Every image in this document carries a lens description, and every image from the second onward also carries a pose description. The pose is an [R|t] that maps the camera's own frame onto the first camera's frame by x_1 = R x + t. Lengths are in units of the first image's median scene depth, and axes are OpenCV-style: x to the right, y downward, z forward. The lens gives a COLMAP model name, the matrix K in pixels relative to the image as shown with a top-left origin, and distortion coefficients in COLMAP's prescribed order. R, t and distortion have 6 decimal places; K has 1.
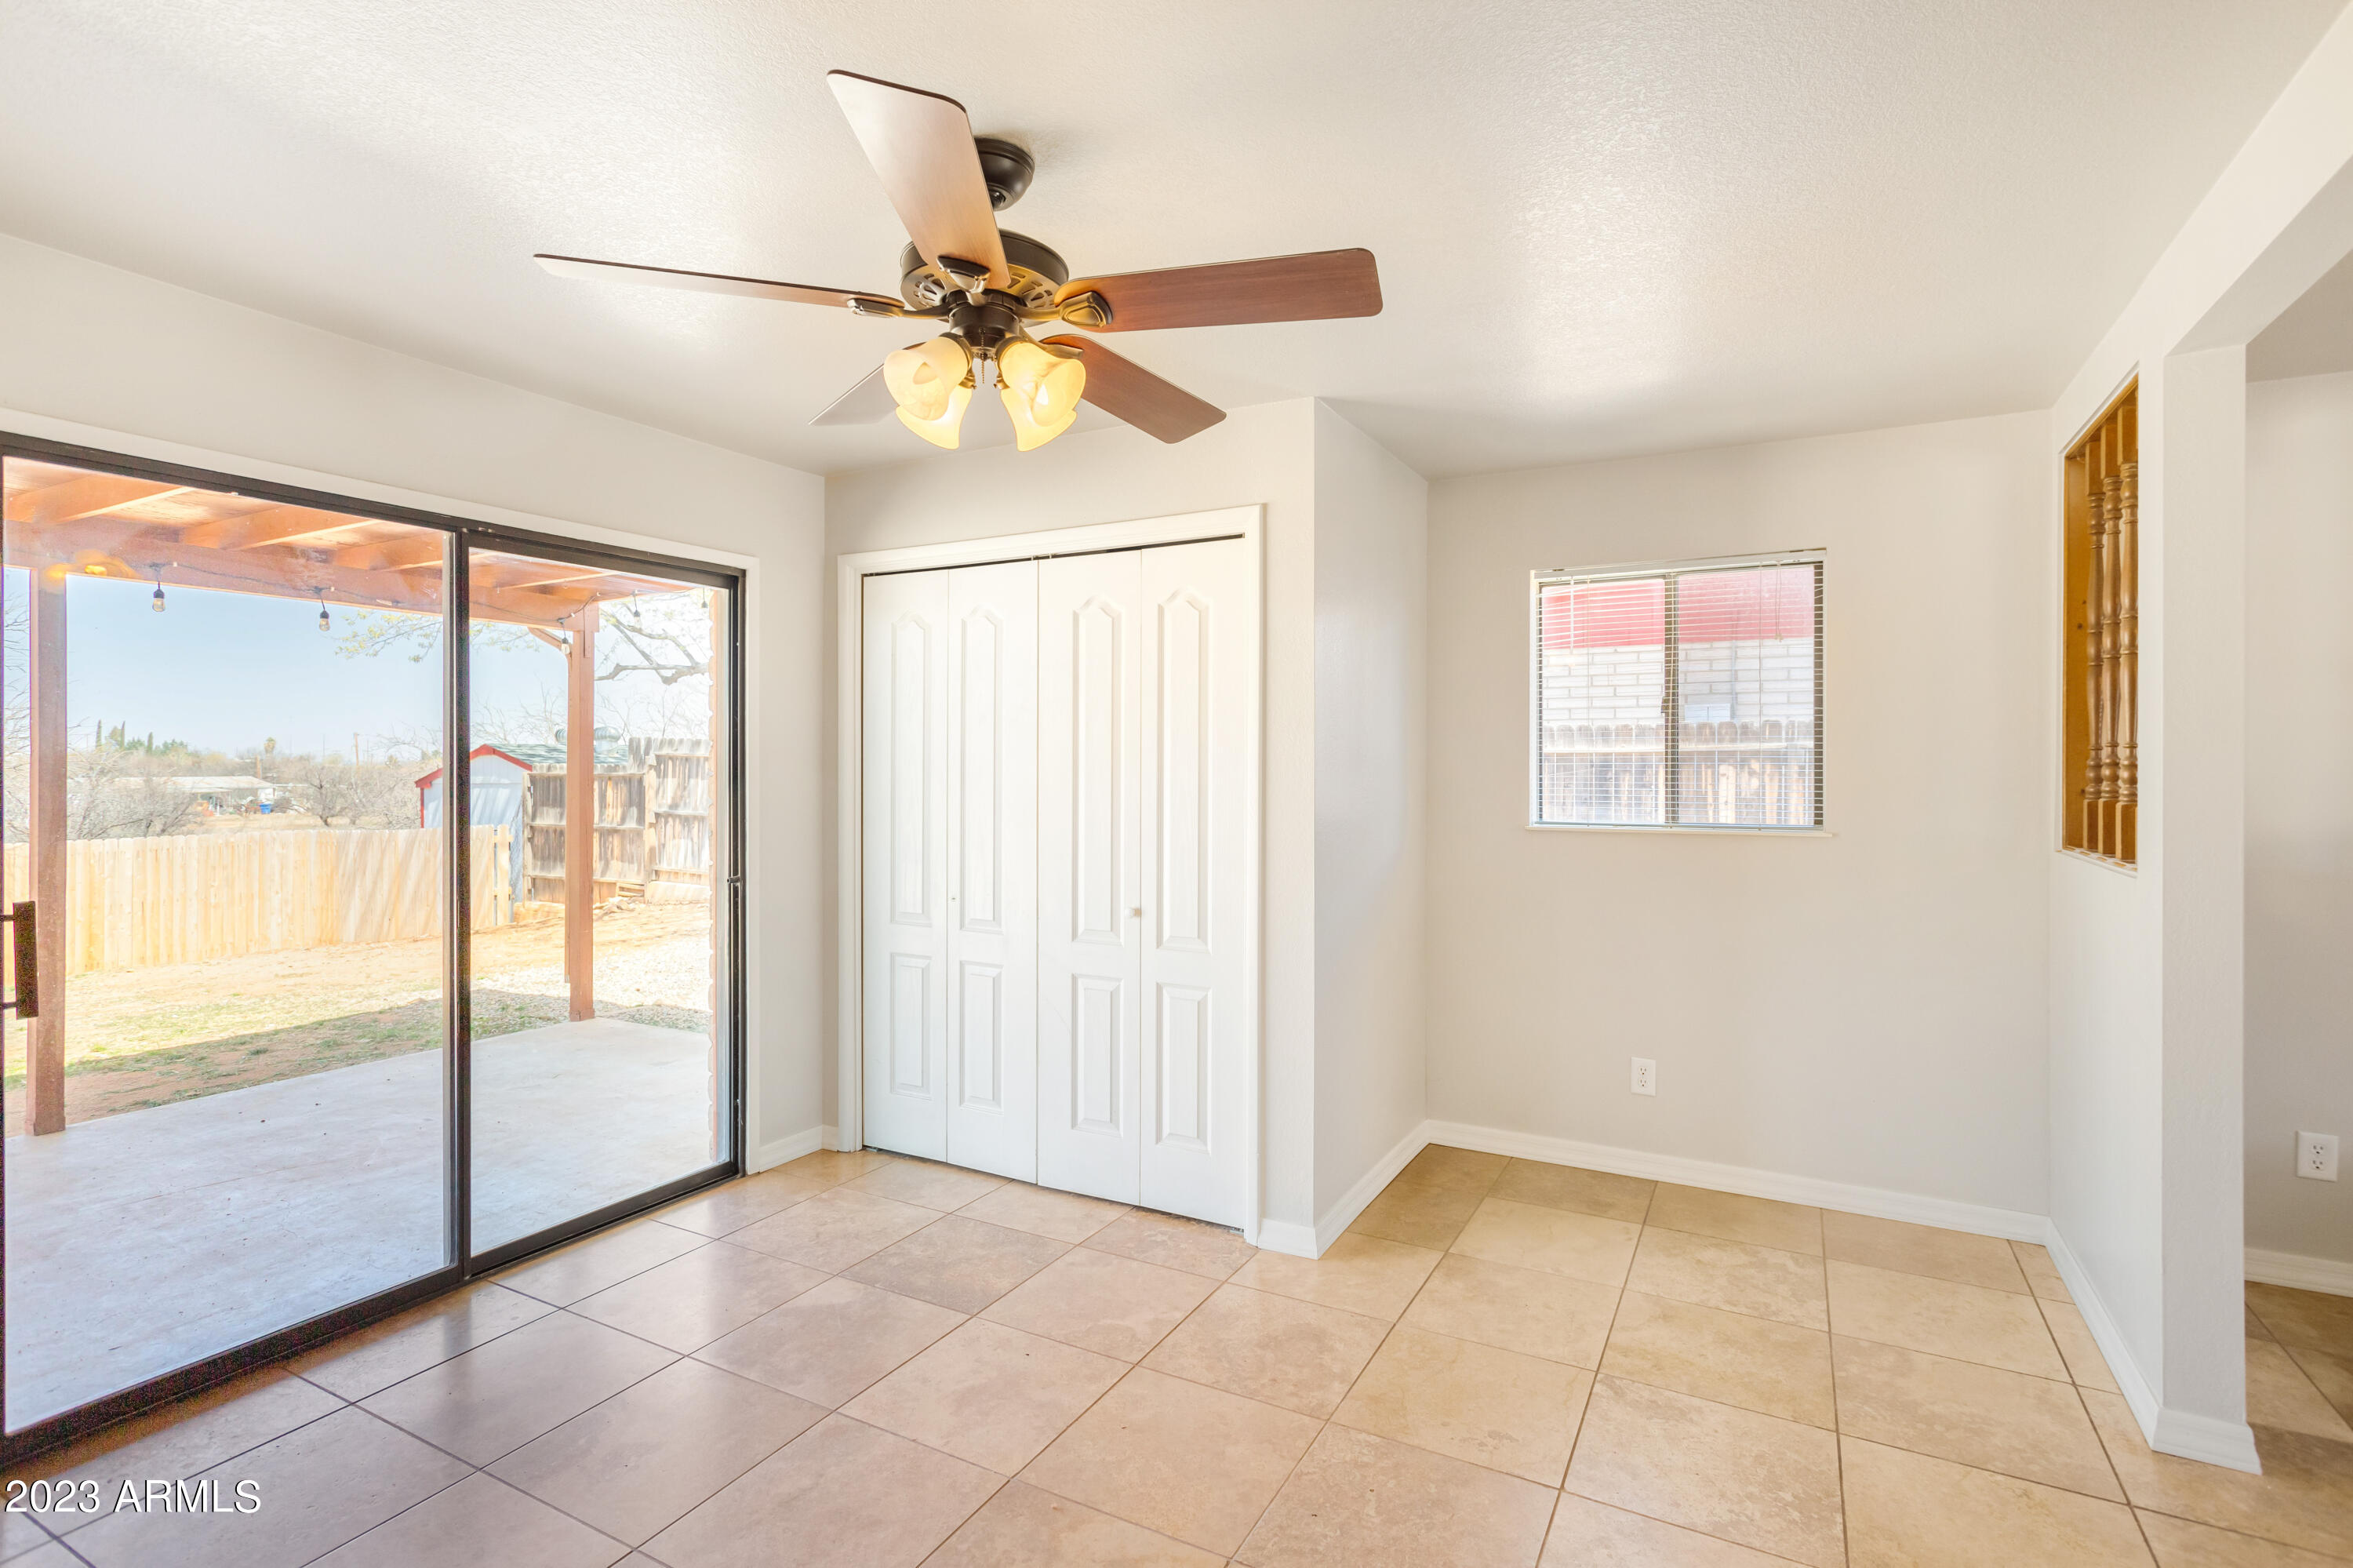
lens RADIAL K [[1119.7, 0, 1181.1], [0, 1119.7, 769.1], [0, 0, 1]] dist [0.000913, 0.000216]
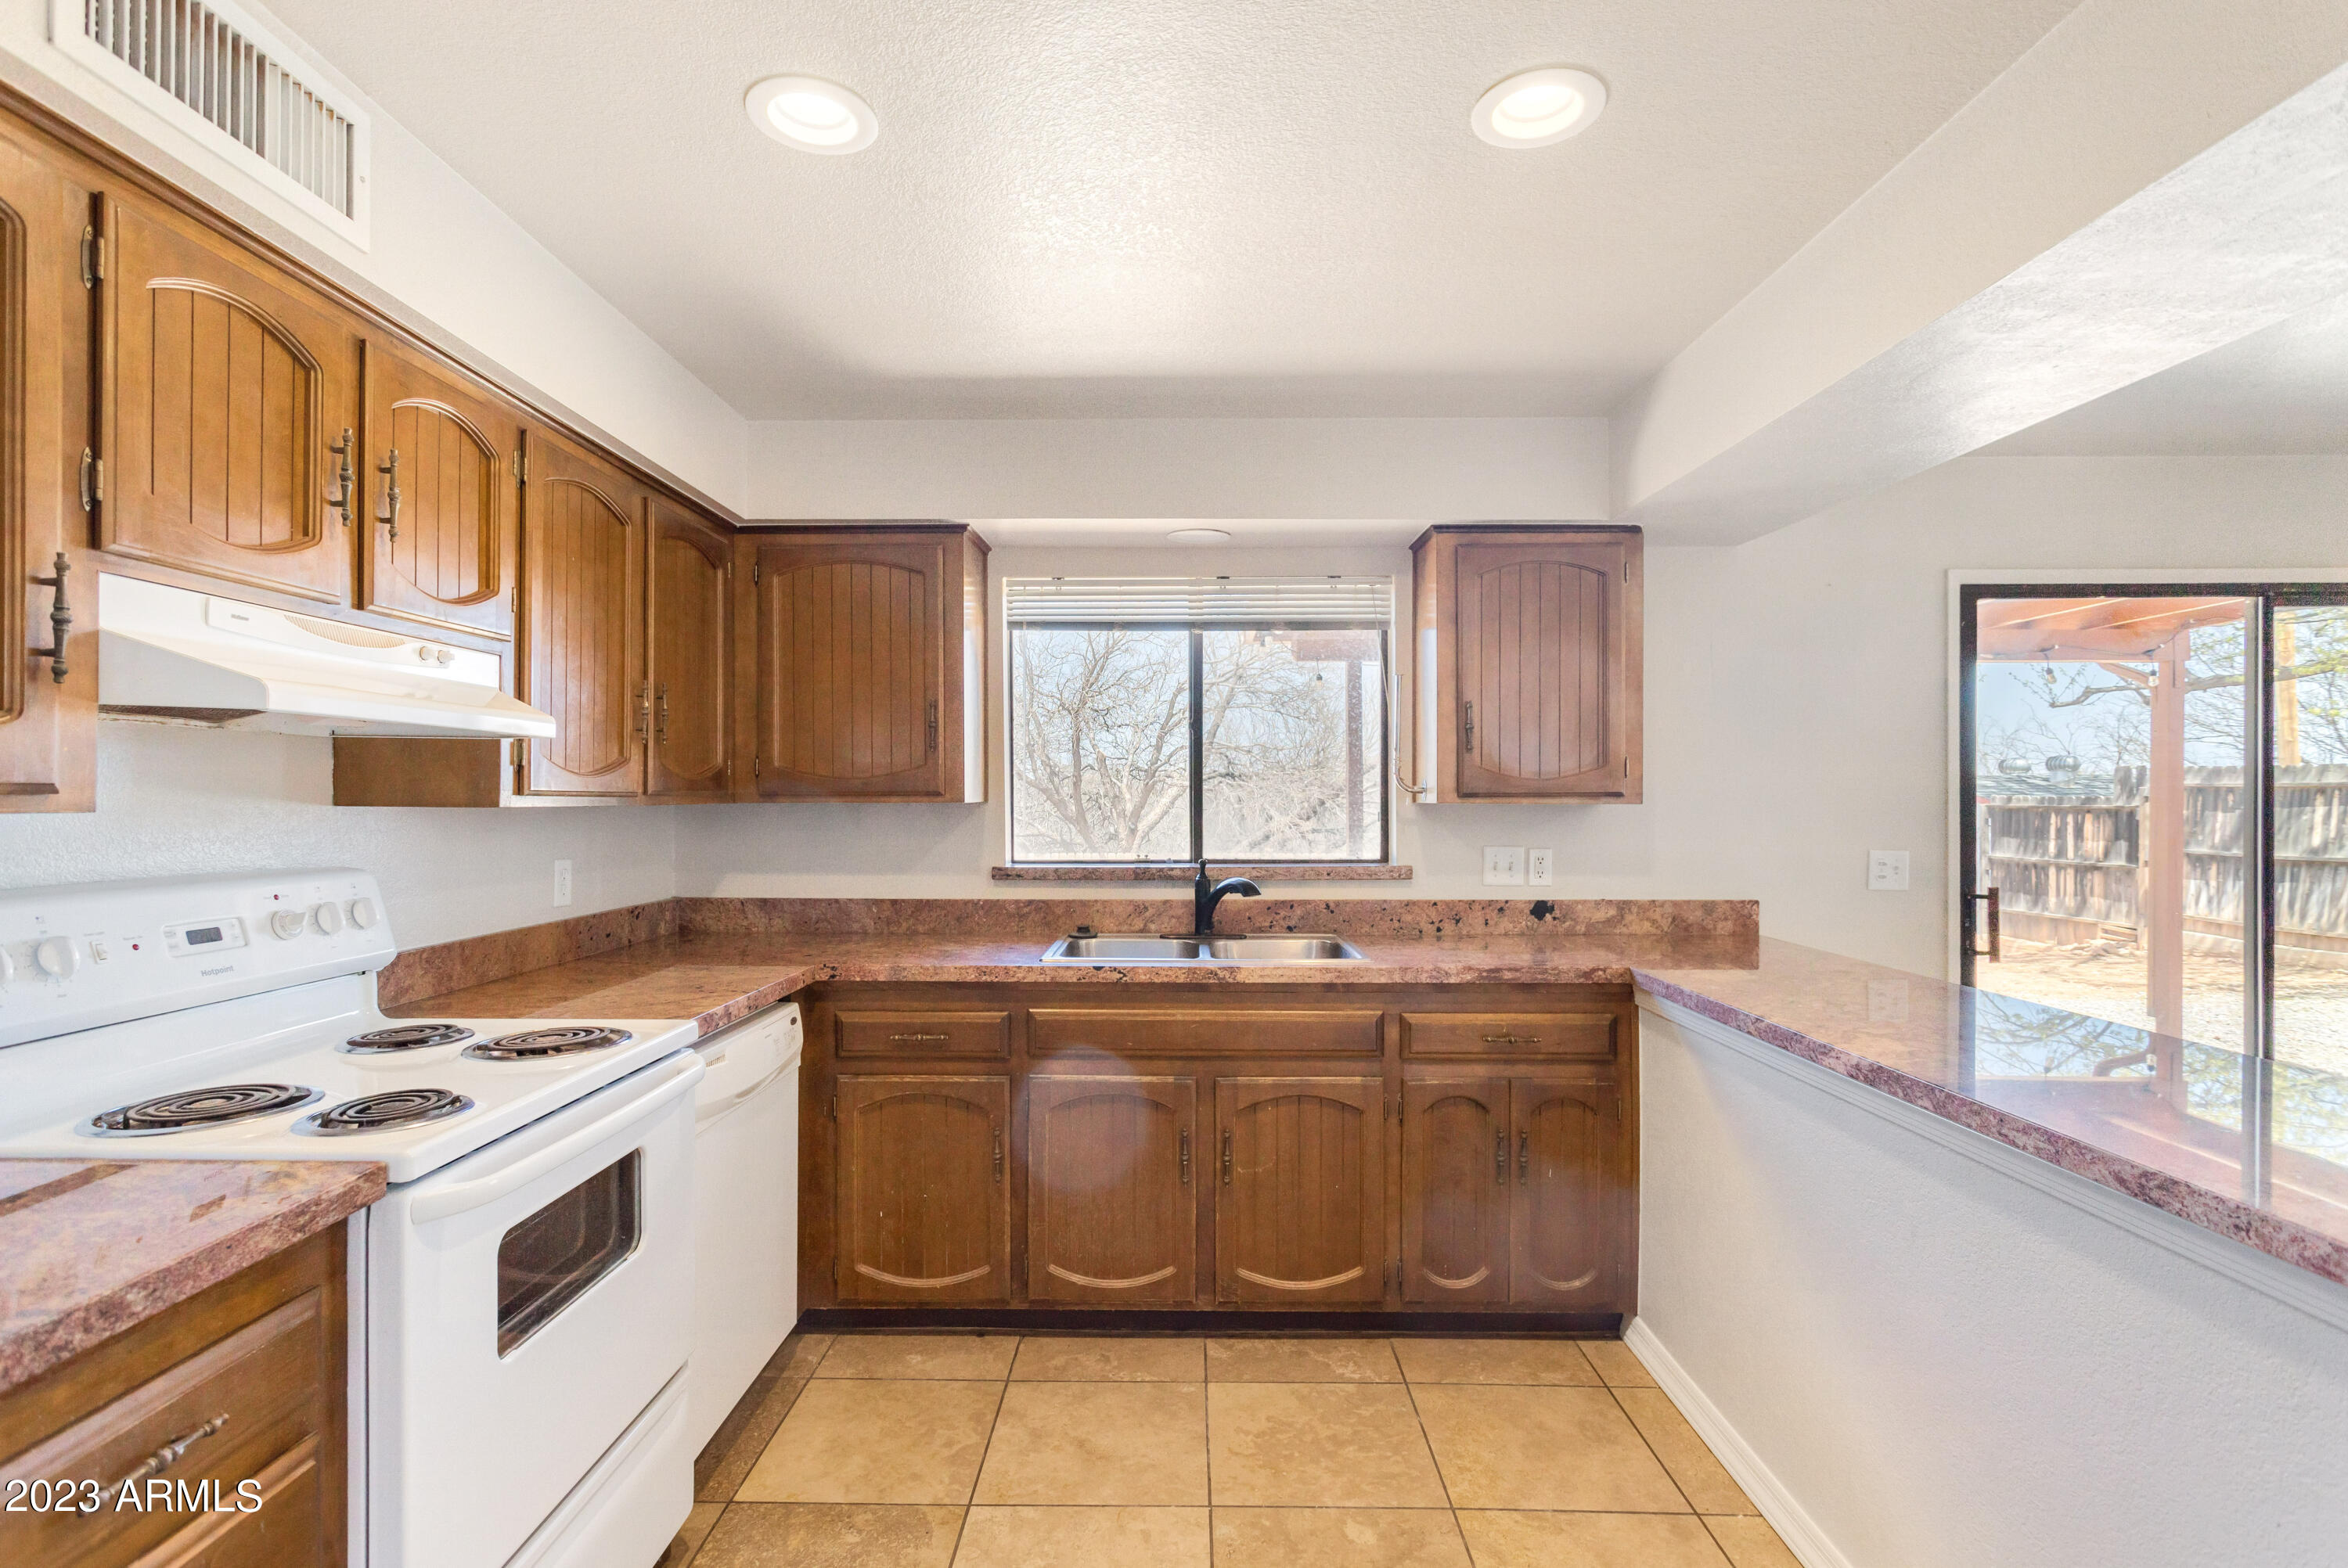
lens RADIAL K [[1129.3, 0, 1174.0], [0, 1129.3, 784.0], [0, 0, 1]] dist [0.003096, 0.000507]
pose [[0.463336, -0.010579, -0.886120, -0.028839], [-0.002103, 0.999913, -0.013037, -0.000188], [0.886180, 0.007904, 0.463273, -0.112187]]
